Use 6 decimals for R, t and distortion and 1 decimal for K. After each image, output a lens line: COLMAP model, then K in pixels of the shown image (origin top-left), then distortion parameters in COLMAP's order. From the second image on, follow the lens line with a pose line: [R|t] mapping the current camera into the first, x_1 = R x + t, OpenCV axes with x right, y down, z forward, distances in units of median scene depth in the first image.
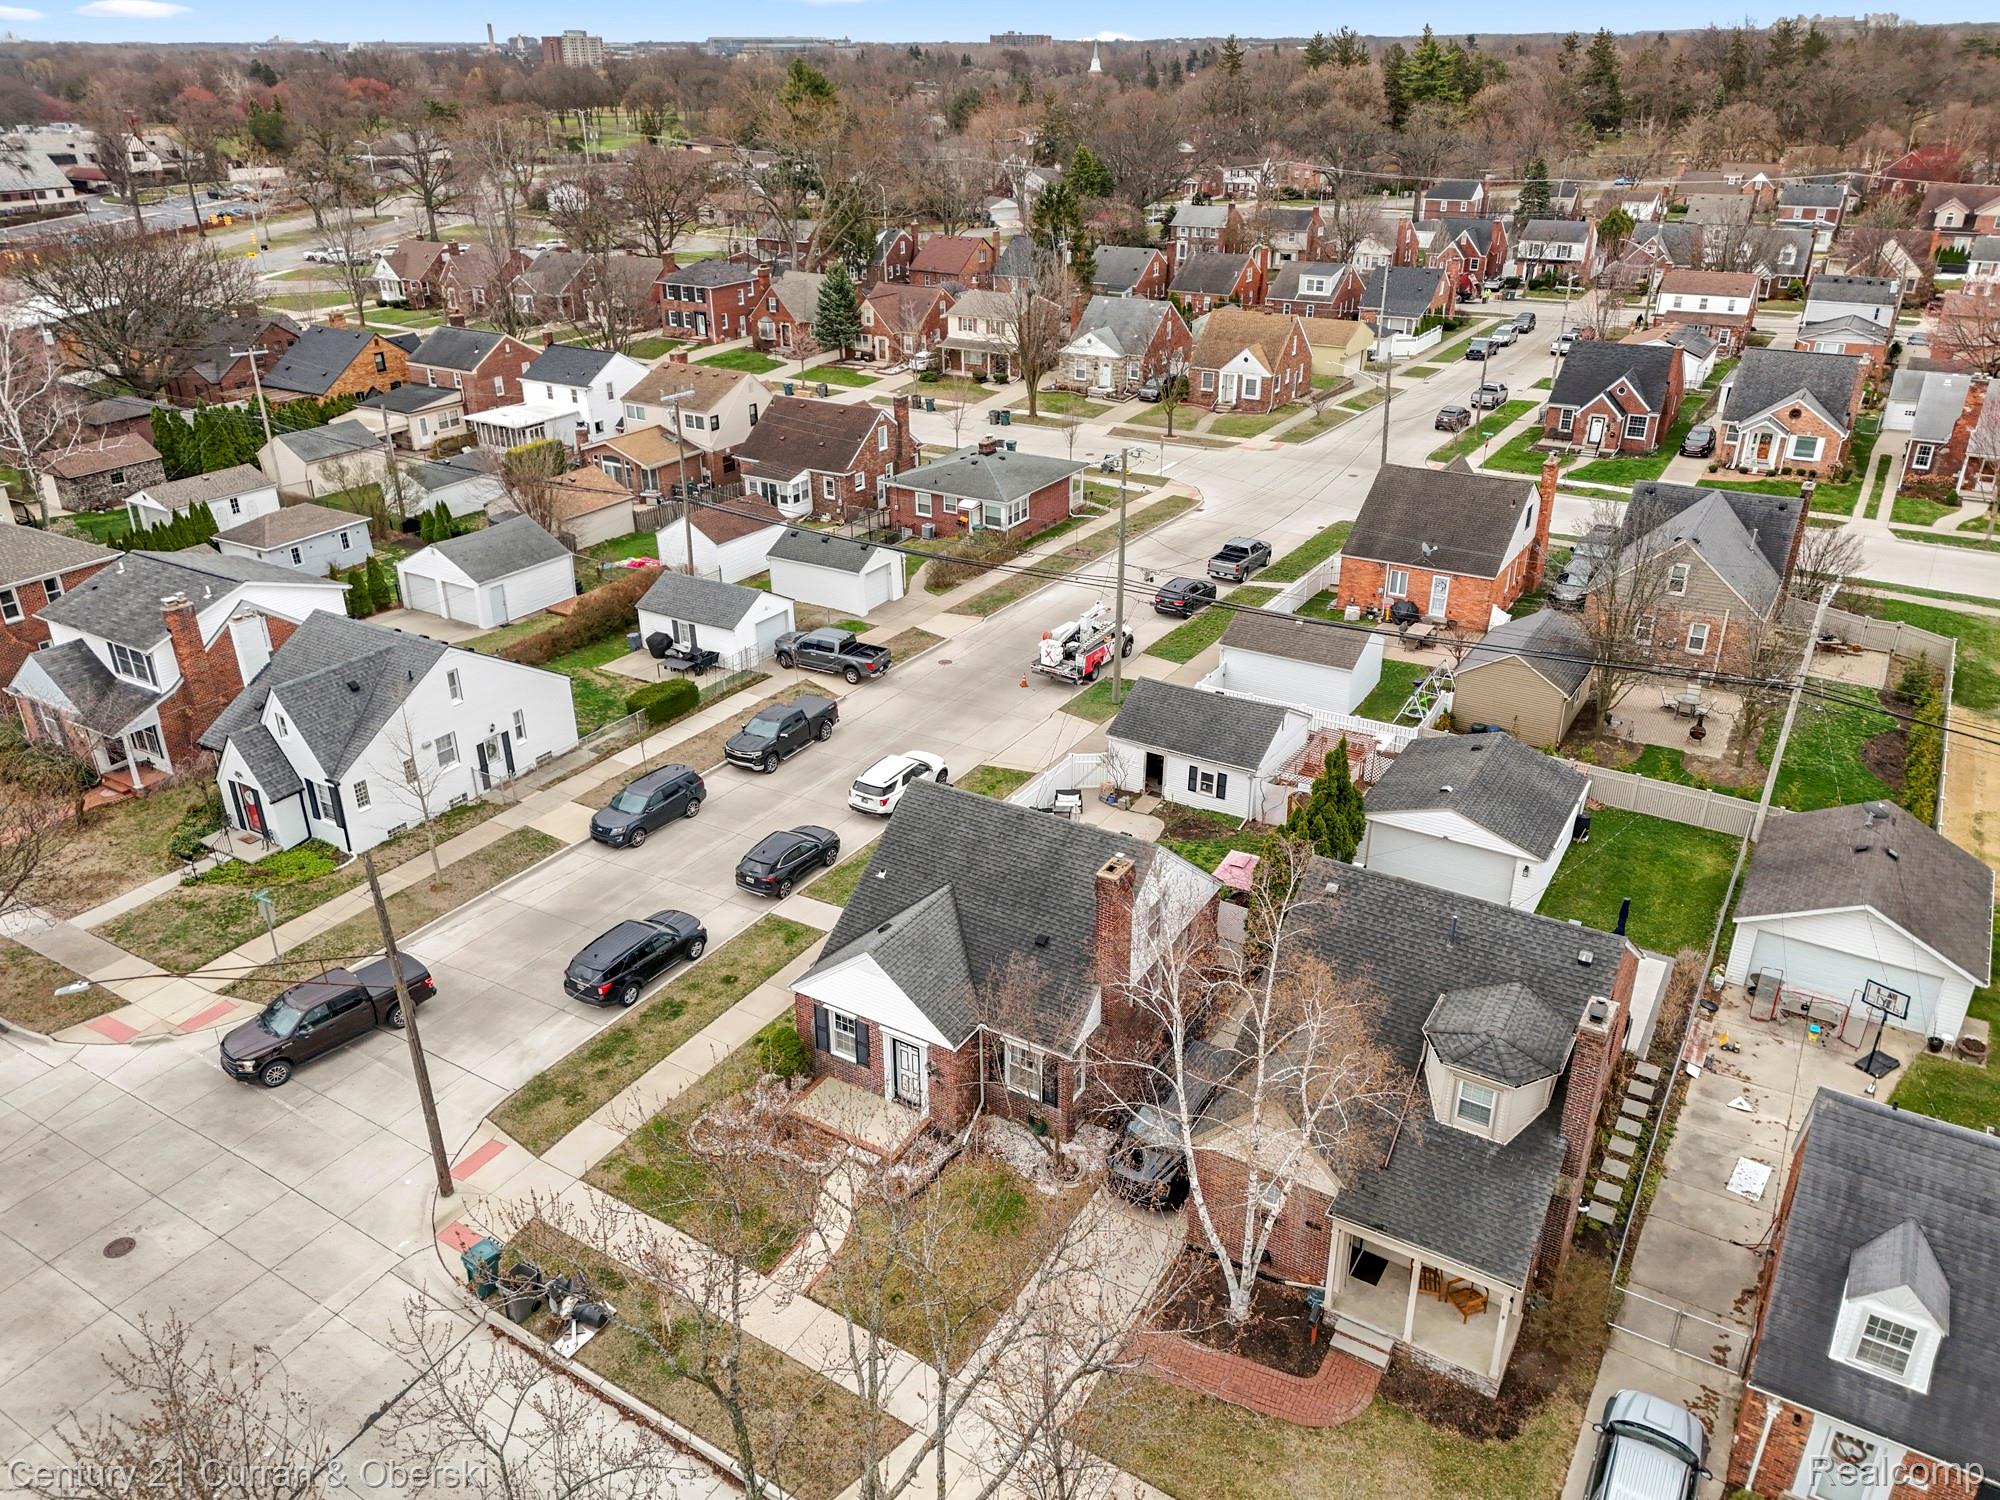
lens RADIAL K [[1456.9, 0, 996.3], [0, 1456.9, 750.0], [0, 0, 1]] dist [0.087015, -0.080766]
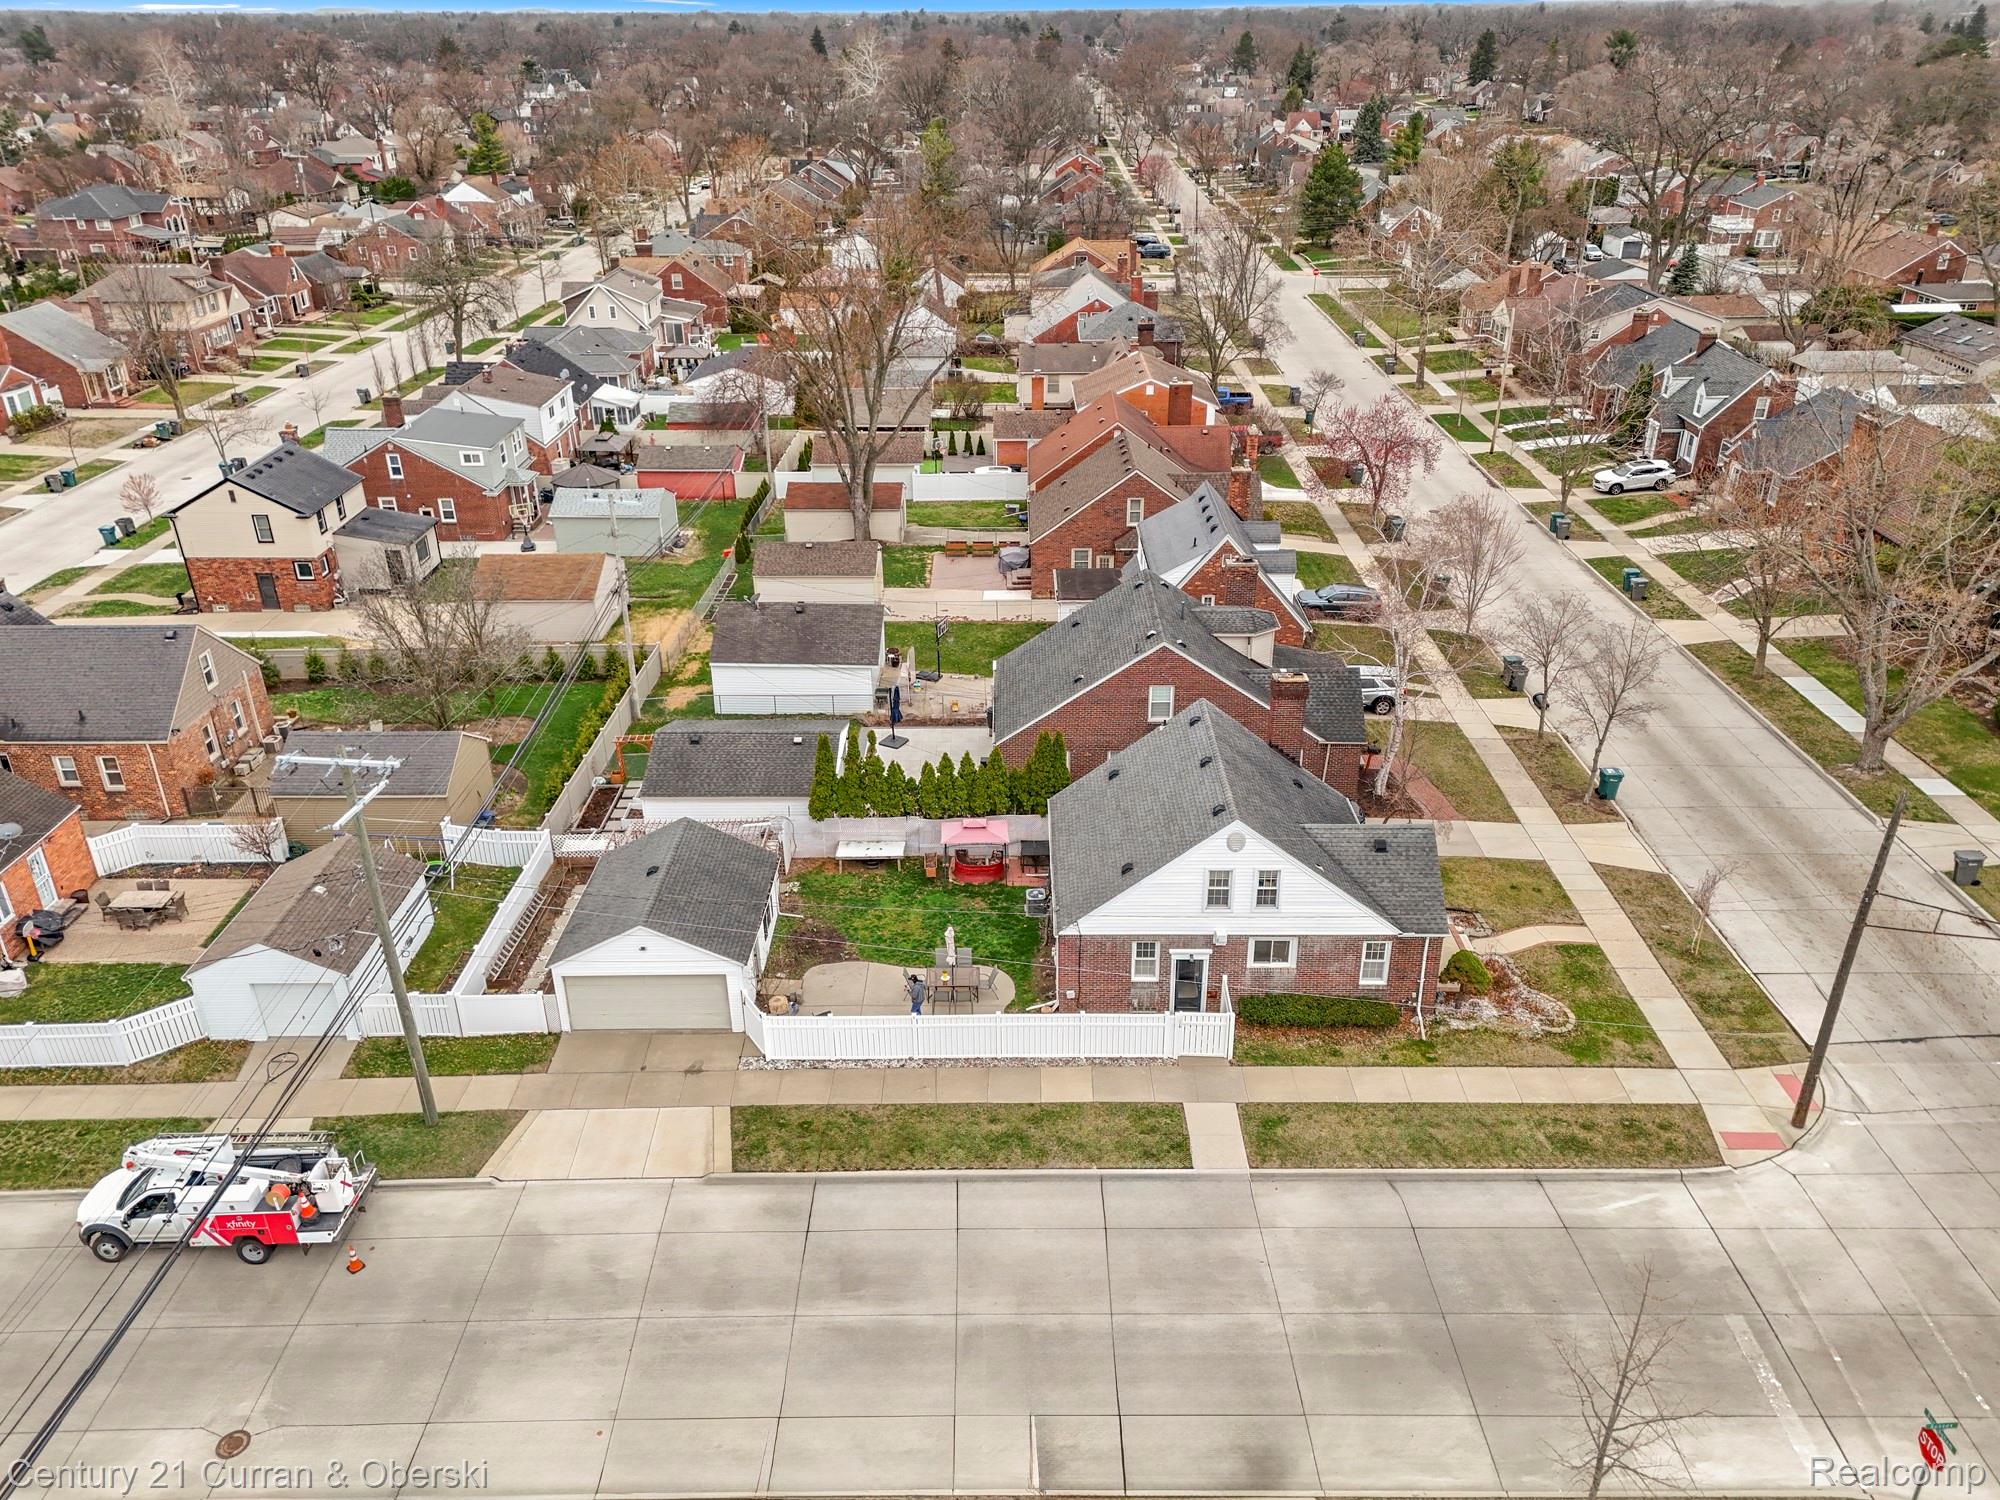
lens RADIAL K [[1456.9, 0, 996.3], [0, 1456.9, 750.0], [0, 0, 1]] dist [0.087015, -0.080766]
pose [[-0.512419, -0.372875, 0.773557, -0.432679], [0.382968, 0.707042, 0.594498, -0.396947], [-0.768611, 0.600880, -0.219502, 0.819299]]
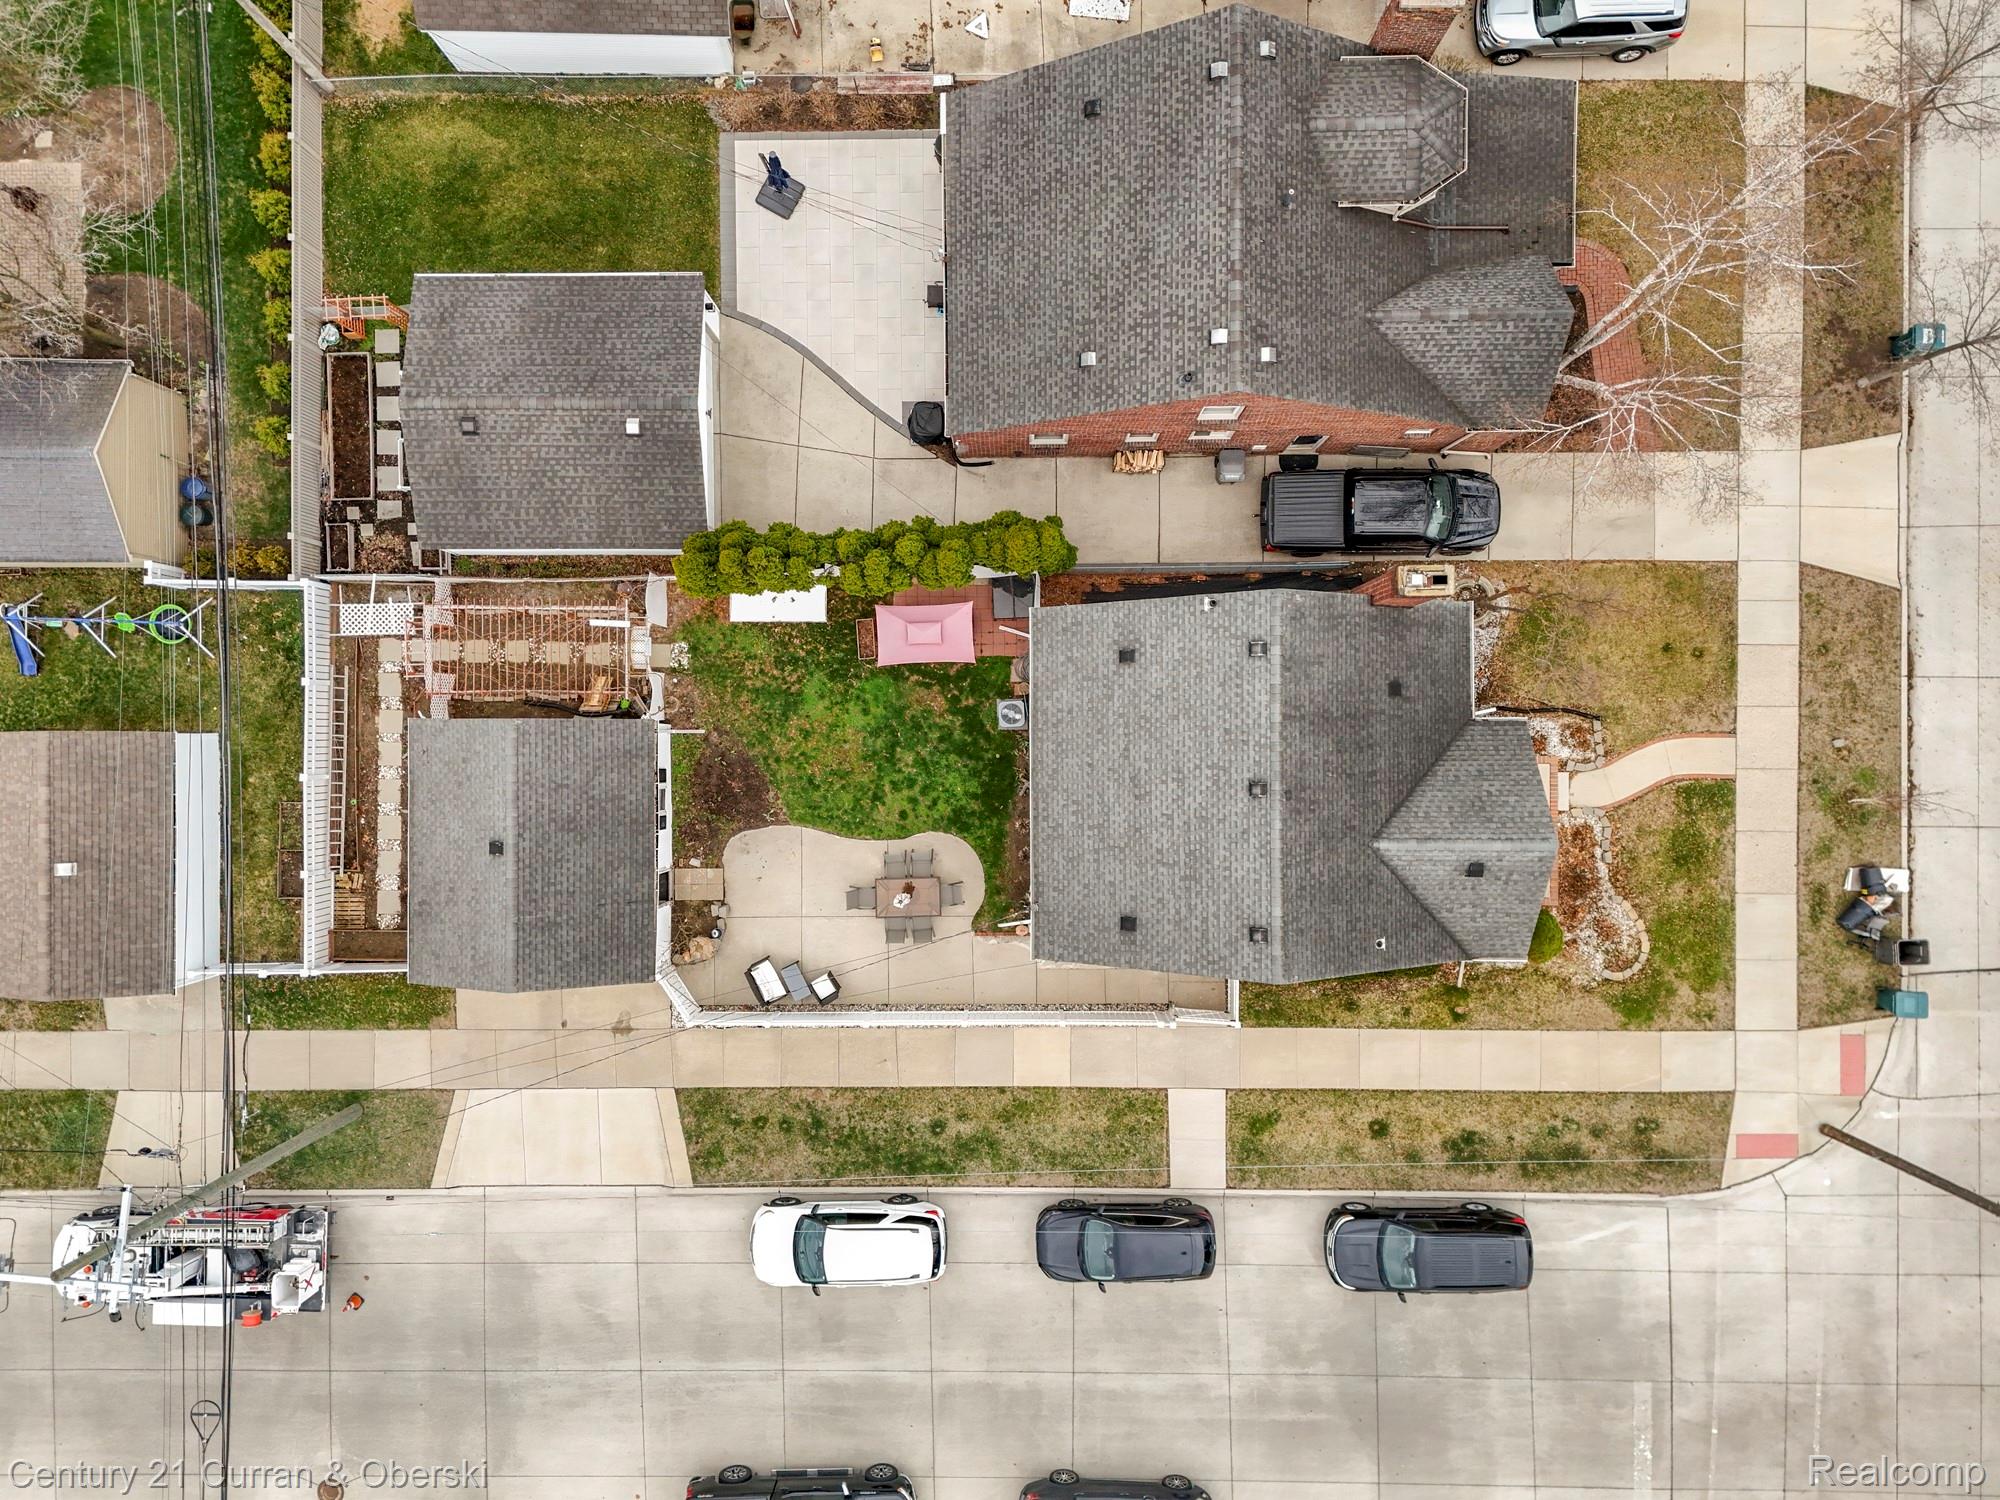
lens RADIAL K [[1470.4, 0, 999.3], [0, 1470.4, 761.3], [0, 0, 1]] dist [0.077494, -0.060933]
pose [[-0.522868, -0.852398, 0.005163, 0.061951], [0.384808, -0.230631, 0.893718, -0.399918], [-0.760613, 0.469284, 0.448599, 0.465897]]
